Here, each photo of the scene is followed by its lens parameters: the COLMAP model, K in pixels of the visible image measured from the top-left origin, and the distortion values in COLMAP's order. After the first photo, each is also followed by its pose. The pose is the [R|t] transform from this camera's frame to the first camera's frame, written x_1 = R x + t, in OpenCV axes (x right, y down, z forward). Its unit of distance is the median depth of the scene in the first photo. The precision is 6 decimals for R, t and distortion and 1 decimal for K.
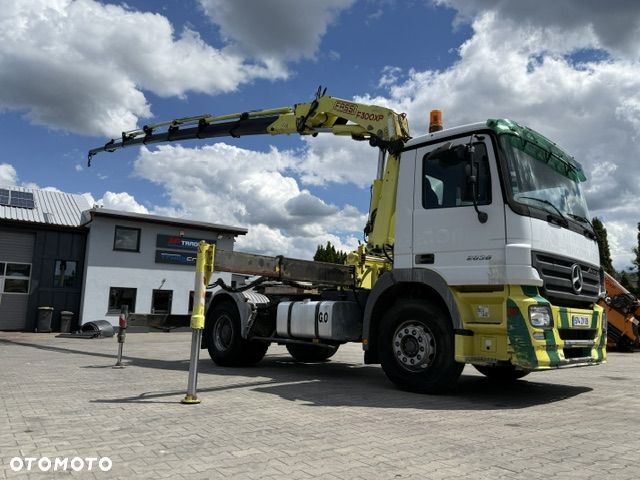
lens RADIAL K [[490.6, 0, 333.1], [0, 490.6, 238.2], [0, 0, 1]] dist [0.000484, -0.004195]
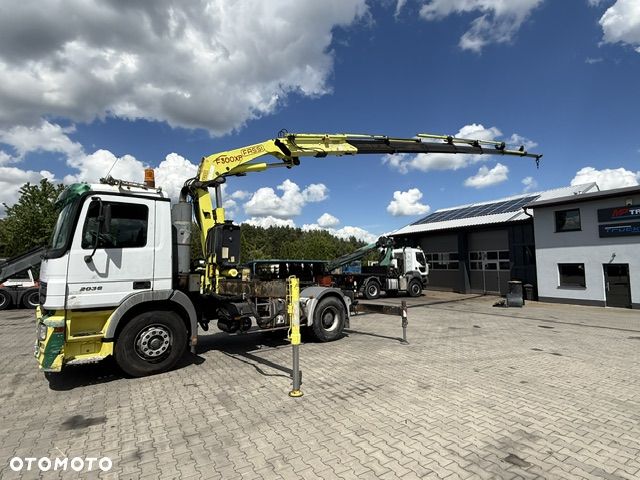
lens RADIAL K [[319.0, 0, 317.2], [0, 319.0, 237.9], [0, 0, 1]] dist [-0.011409, 0.000083]
pose [[-0.086243, -0.112266, -0.989929, 1.304529], [0.155959, 0.979859, -0.124711, 0.155862], [0.983991, -0.165143, -0.066997, 1.787594]]
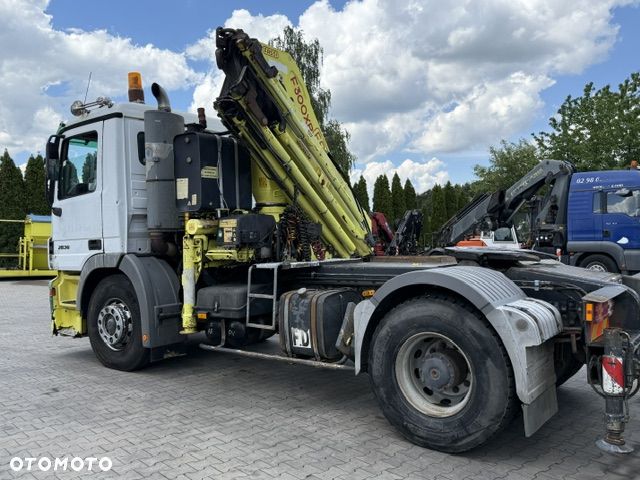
lens RADIAL K [[608.6, 0, 320.6], [0, 608.6, 238.7], [0, 0, 1]] dist [0.025888, -0.003017]
pose [[-0.992155, -0.008737, -0.124709, 0.193380], [0.011424, 0.987045, -0.160034, 0.281433], [0.124491, -0.160203, -0.979202, 2.450985]]
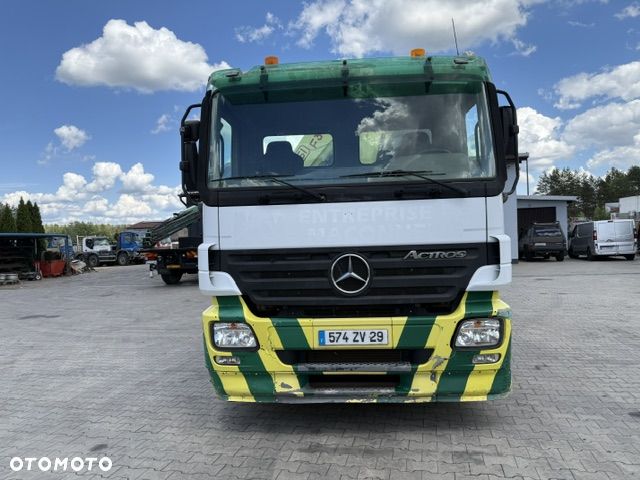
lens RADIAL K [[446.6, 0, 331.2], [0, 446.6, 240.9], [0, 0, 1]] dist [0.068903, -0.110540]
pose [[0.676885, -0.037942, -0.735111, 0.878821], [0.166173, 0.980766, 0.102390, -0.026961], [0.717087, -0.191462, 0.670171, 0.552309]]
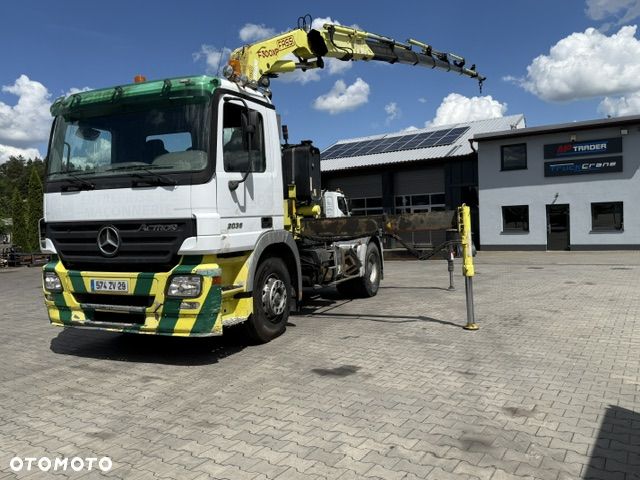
lens RADIAL K [[492.8, 0, 326.7], [0, 492.8, 233.4], [0, 0, 1]] dist [0.072405, -0.001198]
pose [[0.357806, -0.014403, -0.933685, 1.461497], [0.189060, 0.980291, 0.057329, 0.087264], [0.914457, -0.197035, 0.353477, 0.991990]]
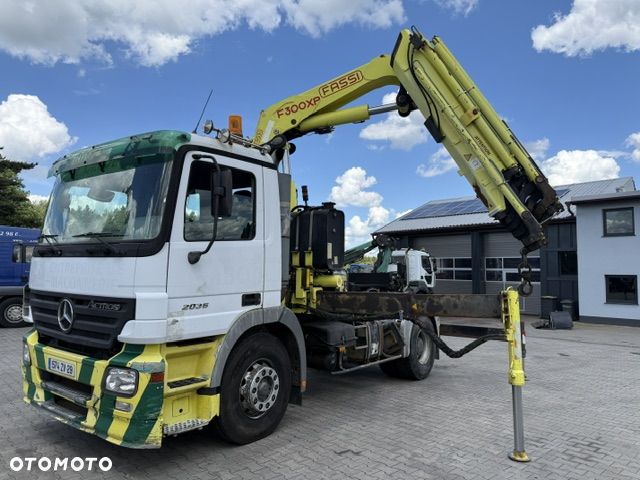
lens RADIAL K [[453.6, 0, 326.9], [0, 453.6, 232.6], [0, 0, 1]] dist [0.100017, -0.179825]
pose [[0.142759, -0.113515, -0.983227, 1.272036], [0.150017, 0.984406, -0.091869, 0.077649], [0.978322, -0.134386, 0.157562, 1.260009]]
